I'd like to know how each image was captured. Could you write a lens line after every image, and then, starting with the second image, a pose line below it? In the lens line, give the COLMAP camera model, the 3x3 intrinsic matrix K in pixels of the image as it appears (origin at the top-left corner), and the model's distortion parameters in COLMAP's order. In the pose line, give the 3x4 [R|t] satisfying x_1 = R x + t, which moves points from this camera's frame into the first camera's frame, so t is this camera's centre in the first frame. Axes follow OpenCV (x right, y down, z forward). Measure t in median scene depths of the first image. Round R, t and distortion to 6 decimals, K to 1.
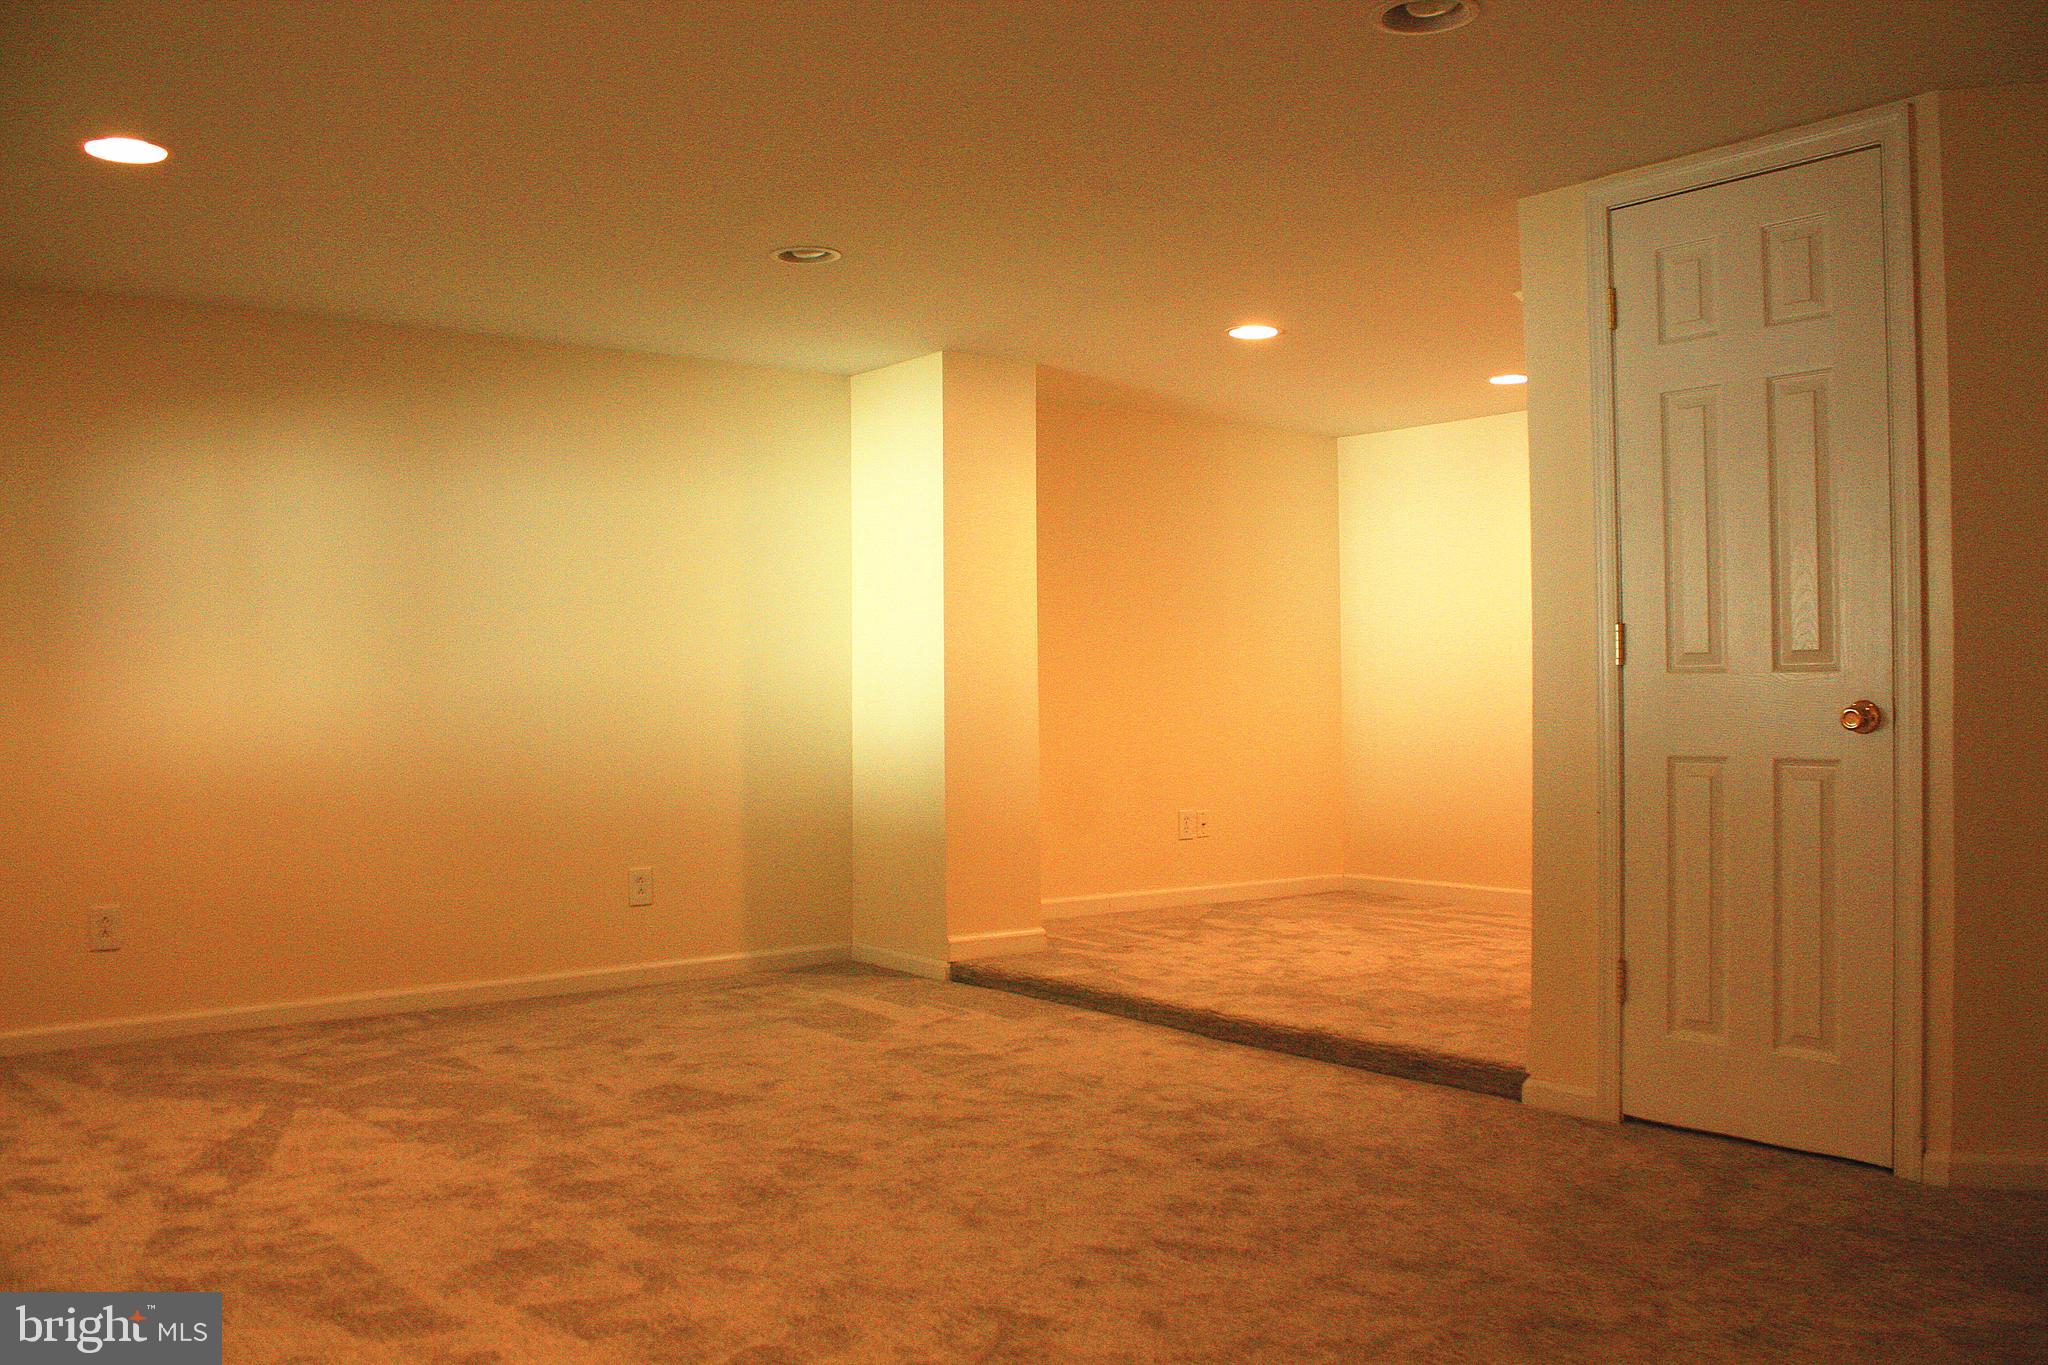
lens RADIAL K [[1694.0, 0, 1058.0], [0, 1694.0, 684.9], [0, 0, 1]] dist [-0.171422, 0.158955]
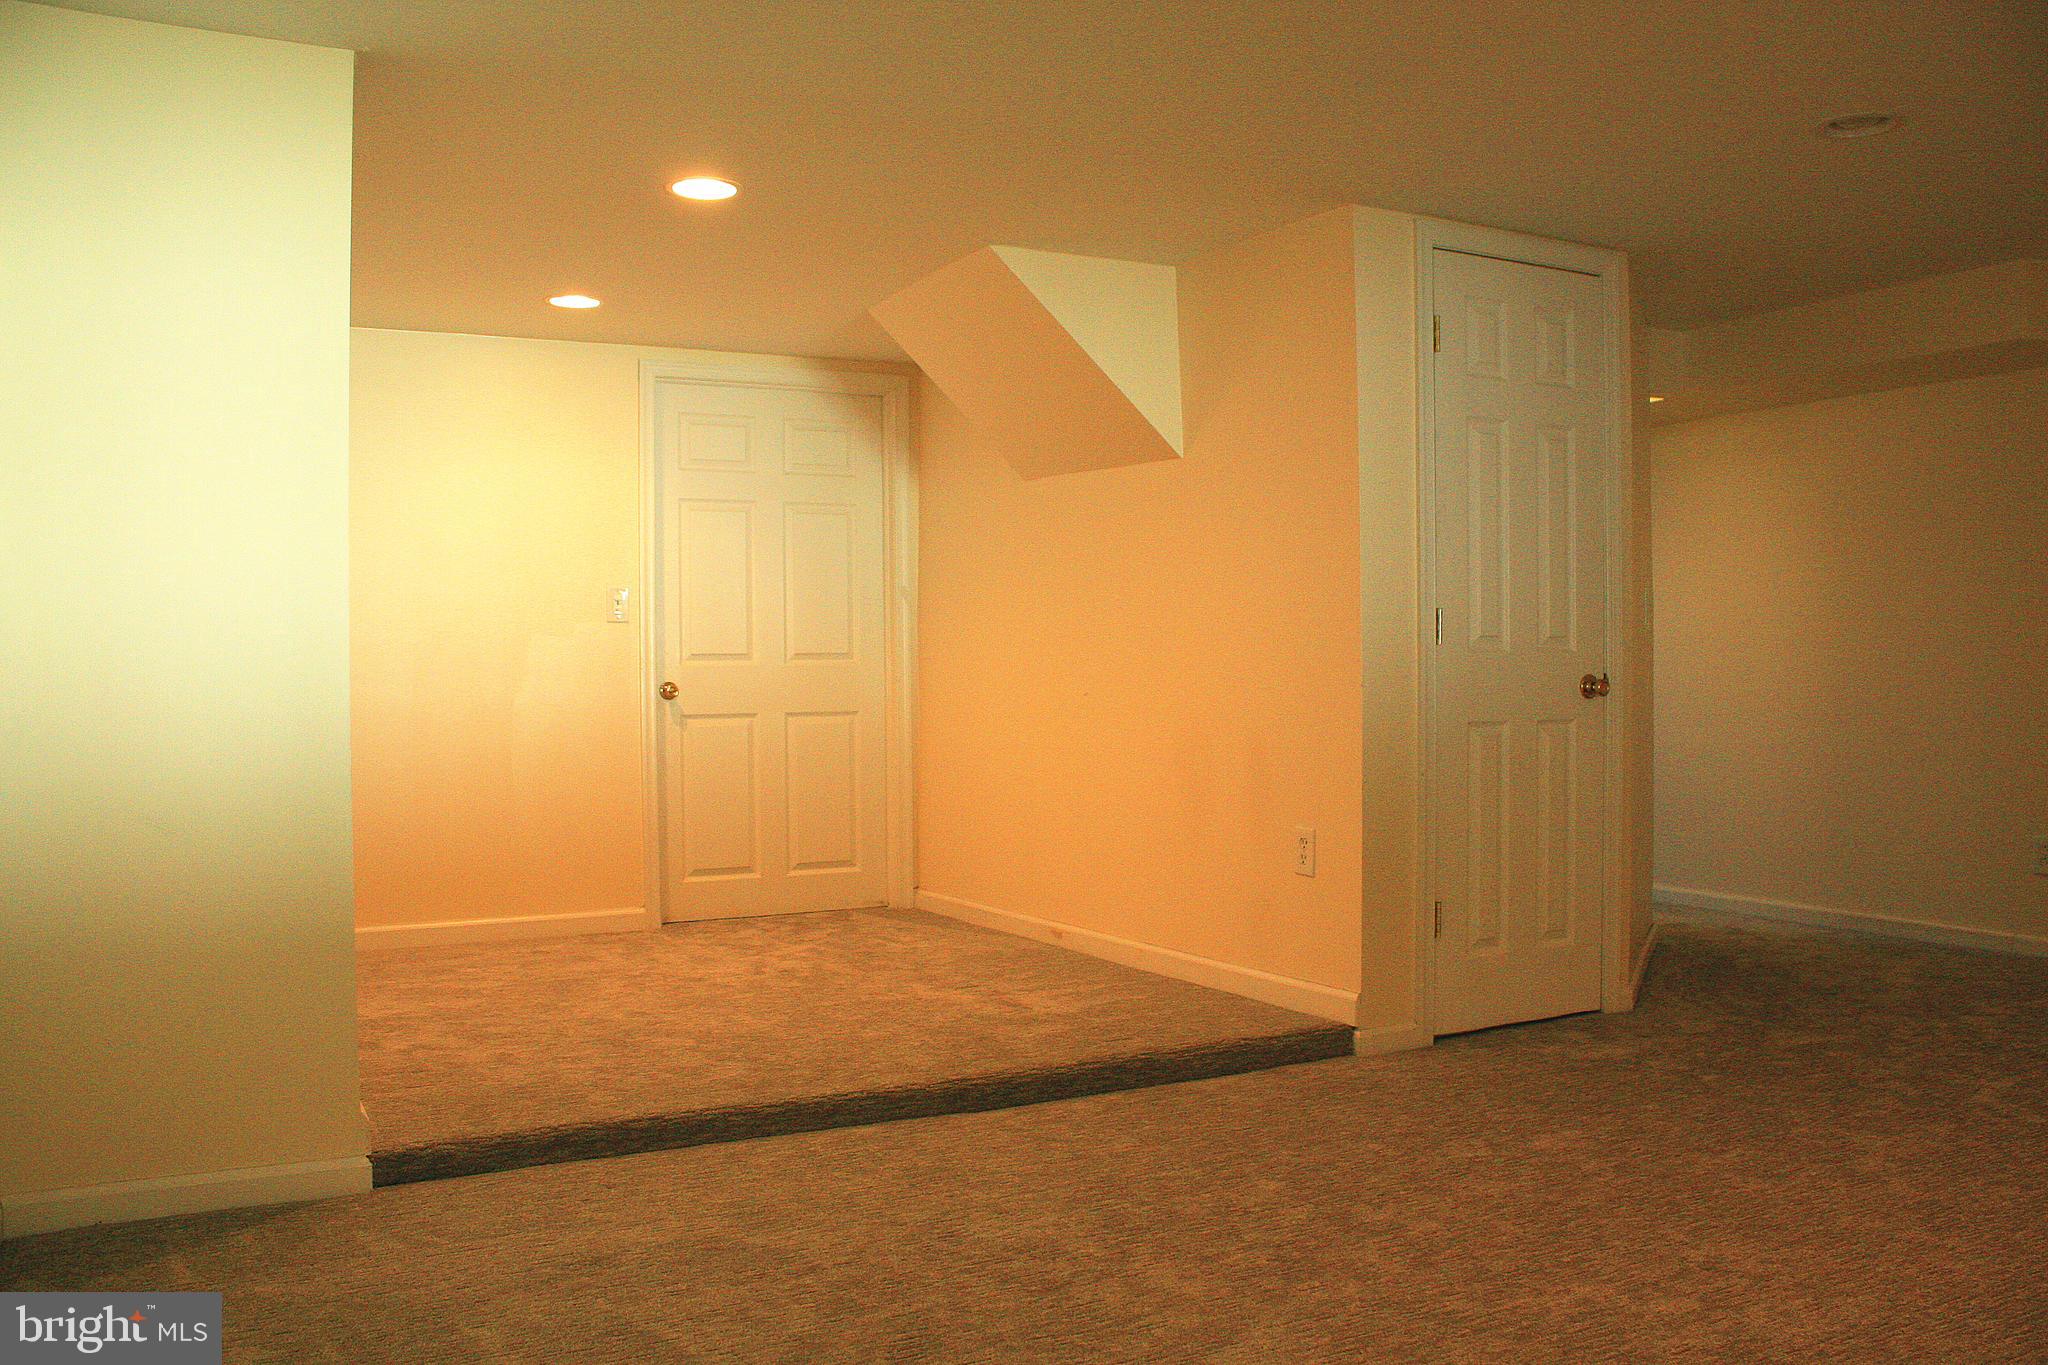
lens RADIAL K [[1694.0, 0, 1058.0], [0, 1694.0, 684.9], [0, 0, 1]] dist [-0.171422, 0.158955]
pose [[0.190864, -0.004330, 0.981607, -0.831806], [0.001971, 0.999990, 0.004028, 0.010780], [-0.981615, 0.001166, 0.190870, 1.015780]]
